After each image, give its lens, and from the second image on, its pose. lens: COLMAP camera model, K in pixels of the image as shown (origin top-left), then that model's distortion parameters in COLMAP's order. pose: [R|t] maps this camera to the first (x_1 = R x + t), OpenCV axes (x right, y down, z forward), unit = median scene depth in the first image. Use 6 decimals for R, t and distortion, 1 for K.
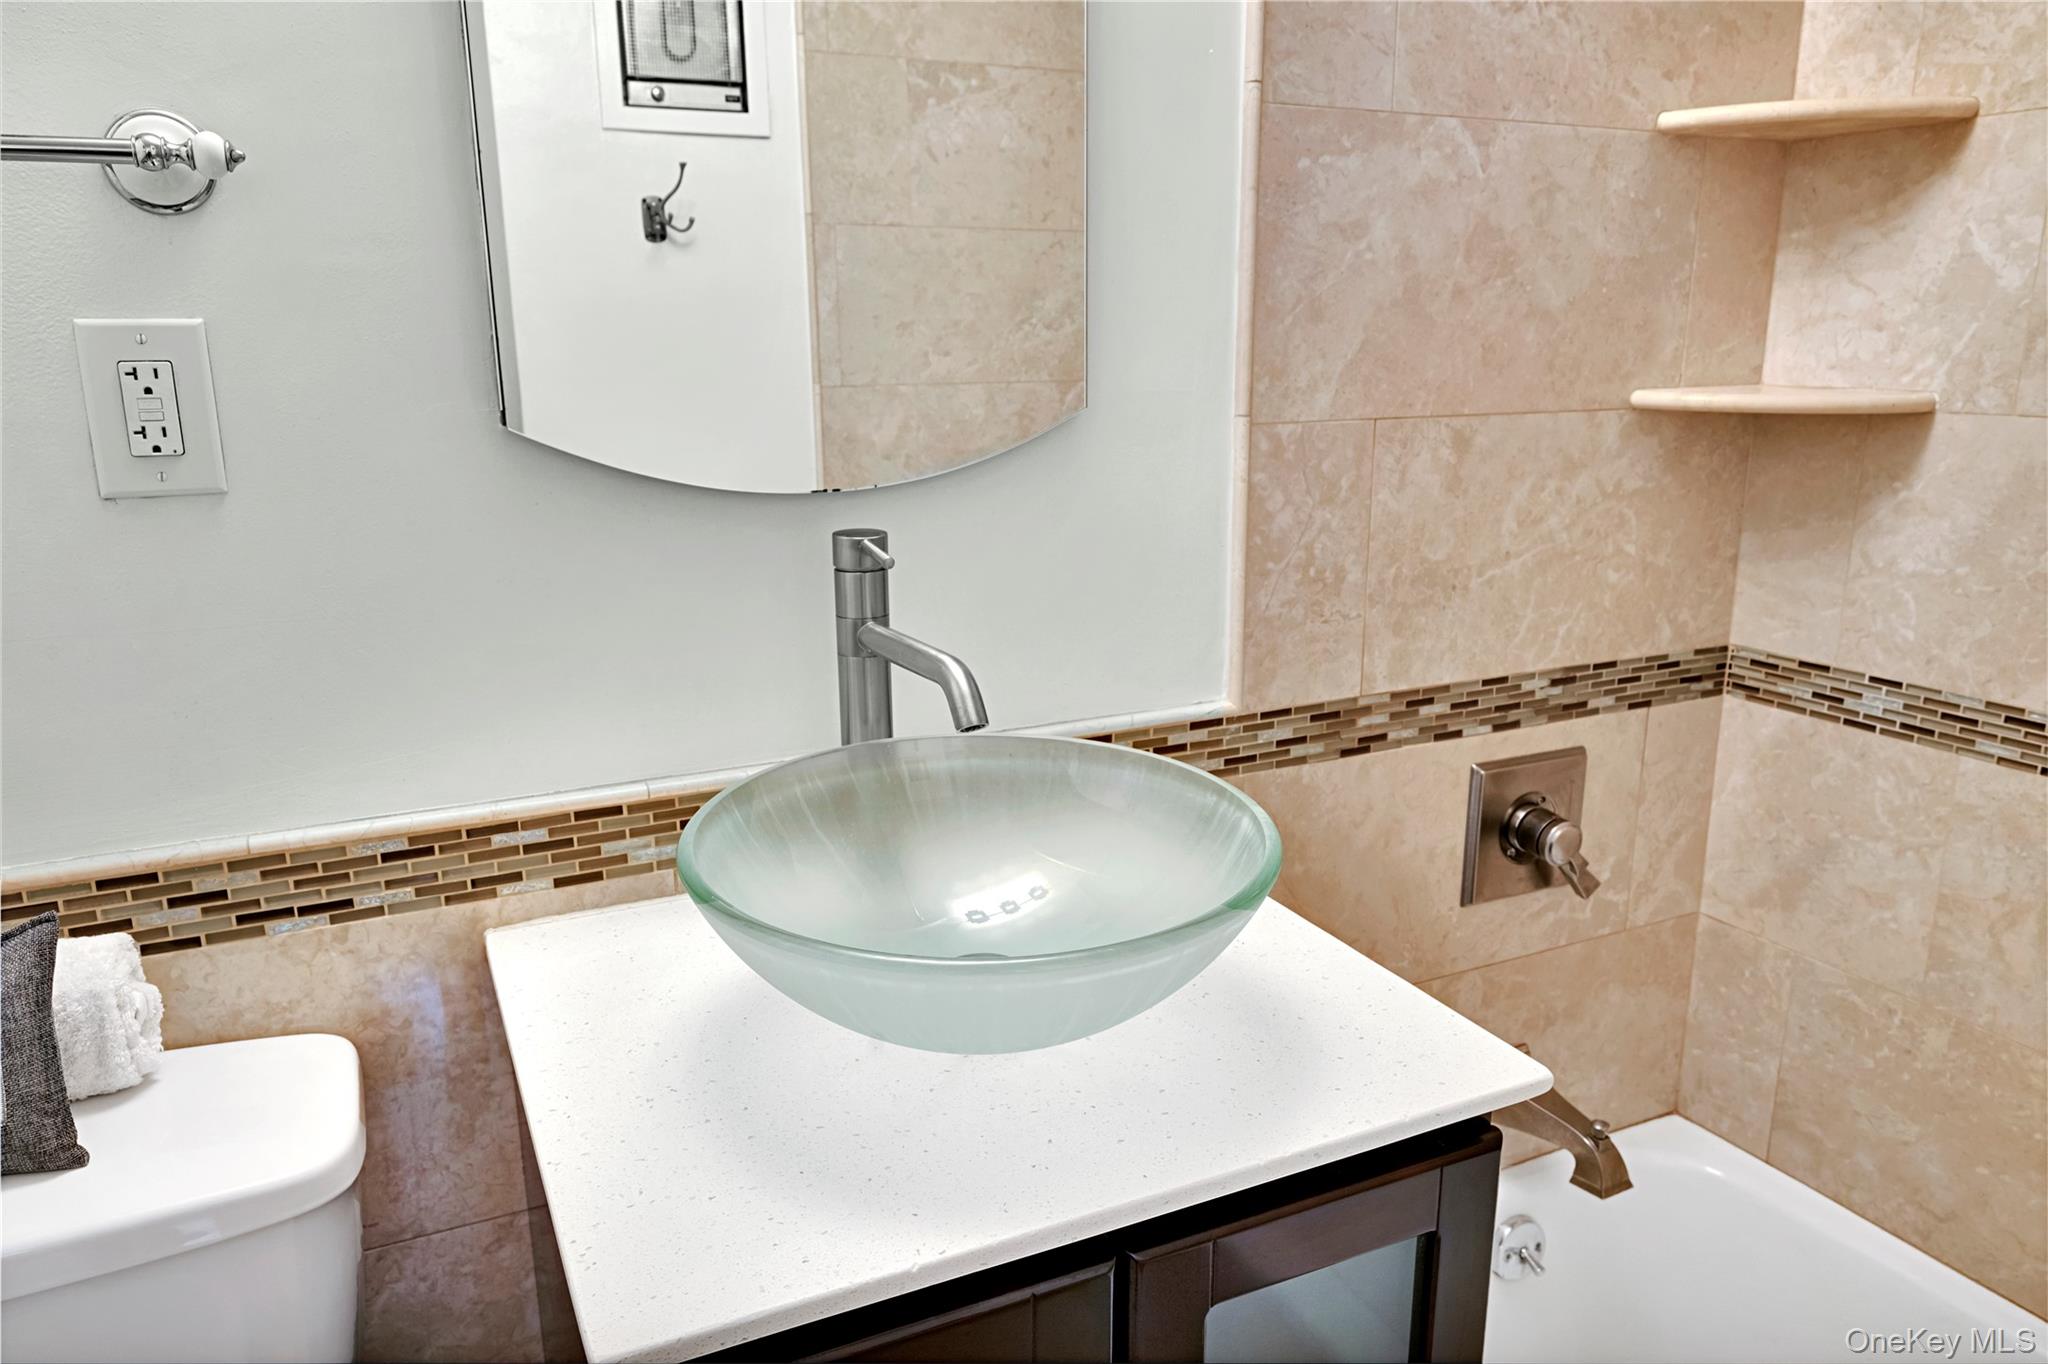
lens RADIAL K [[1411.7, 0, 1024.0], [0, 1411.7, 682.0], [0, 0, 1]] dist [-0.001697, 0.002030]
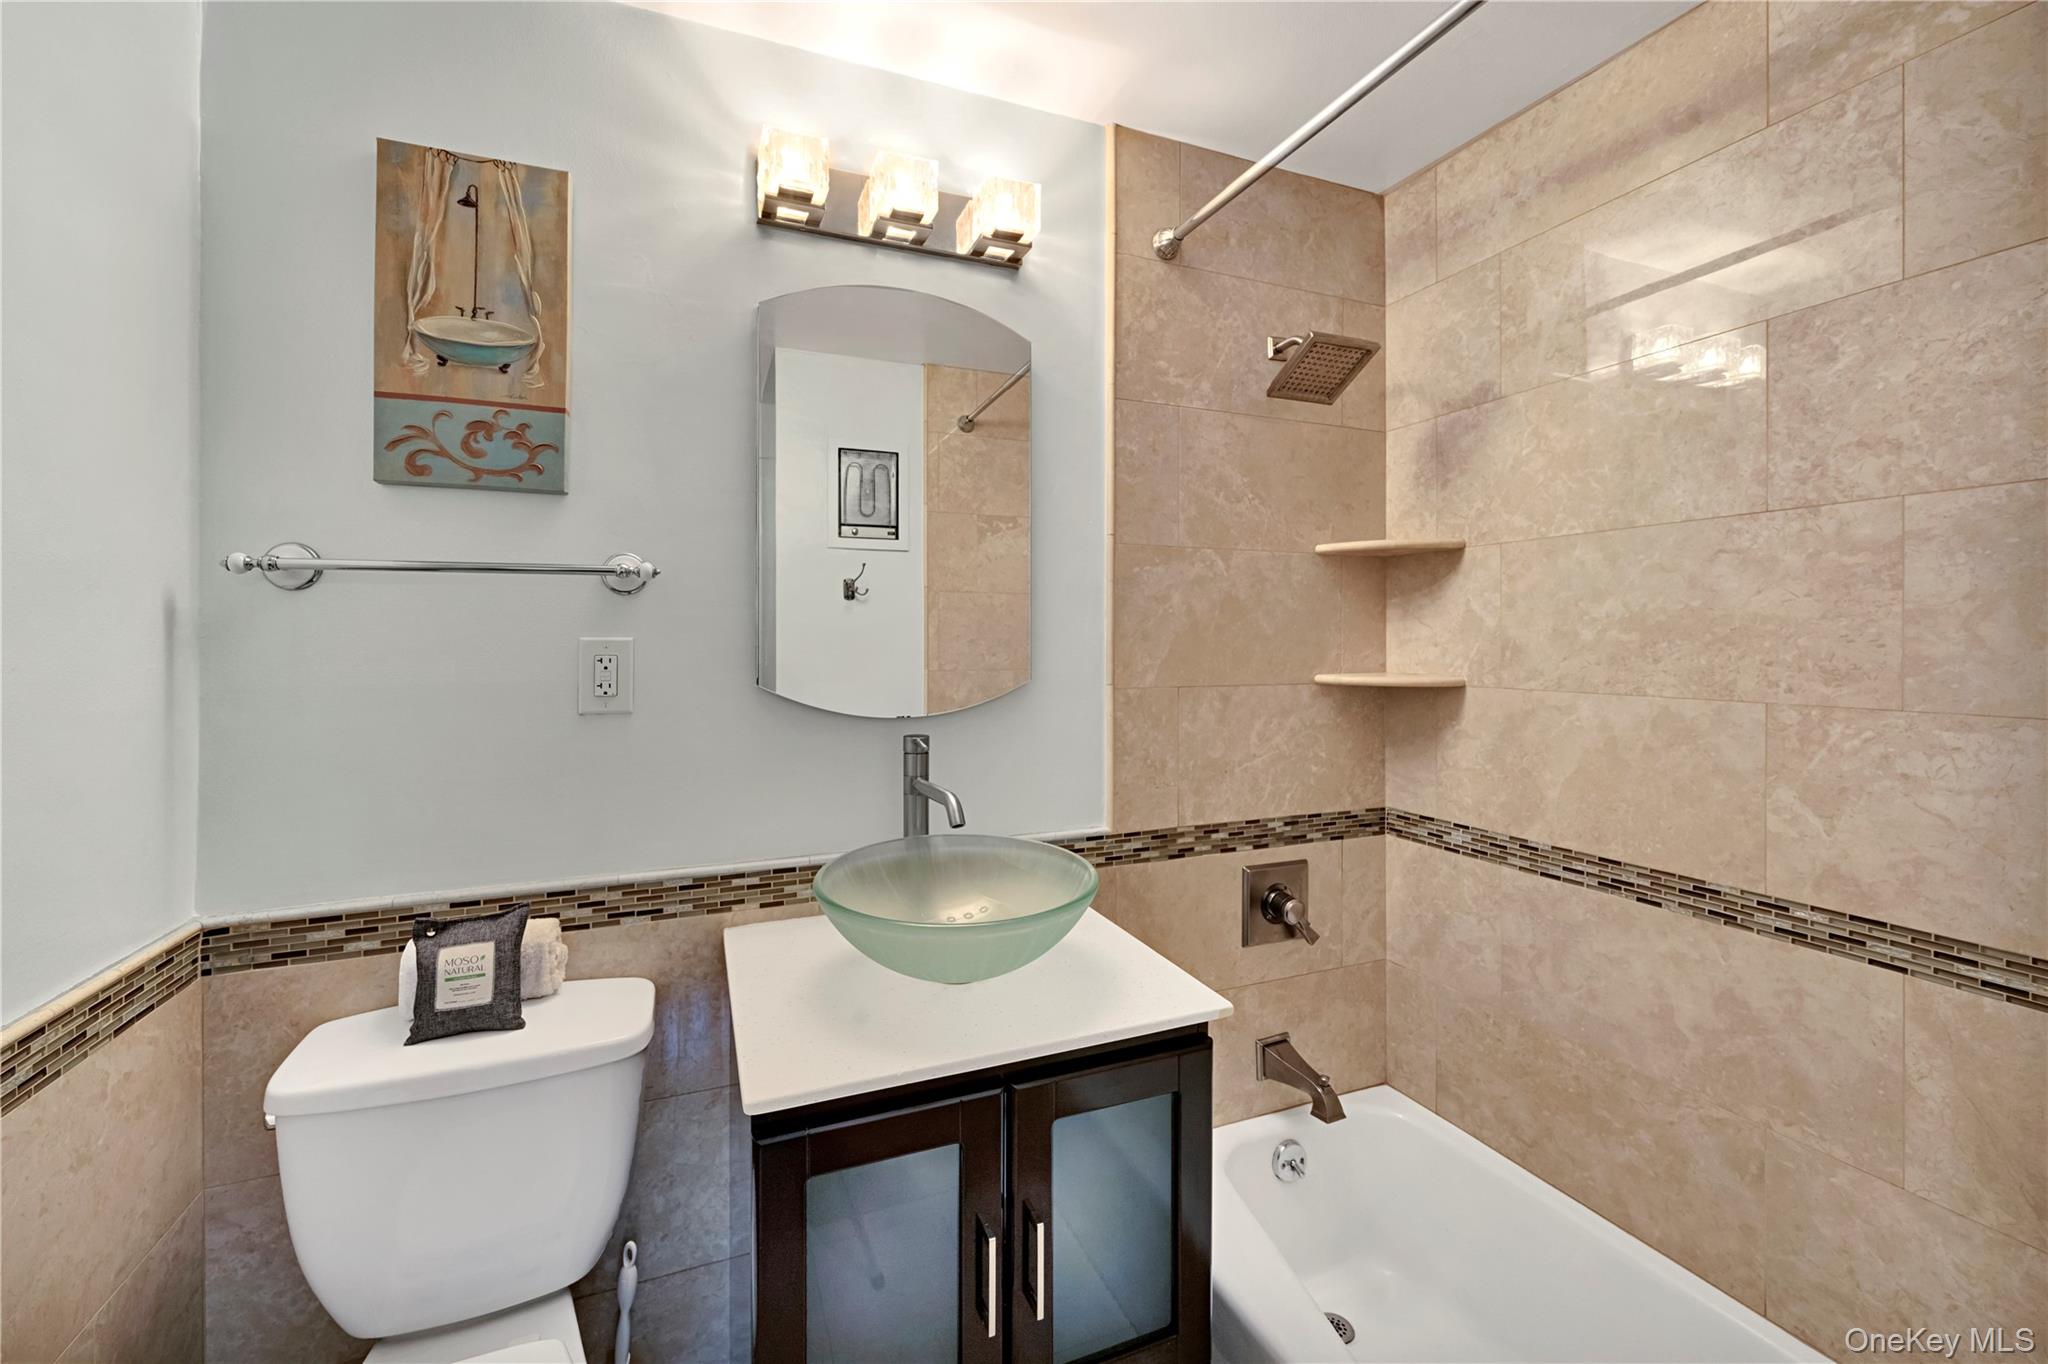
lens RADIAL K [[834.8, 0, 1026.9], [0, 834.8, 631.5], [0, 0, 1]] dist [0.004805, -0.000038]
pose [[0.998222, 0.004859, -0.059402, 0.096298], [-0.019774, 0.967219, -0.253173, 0.044648], [0.056225, 0.253897, 0.965596, -0.193711]]
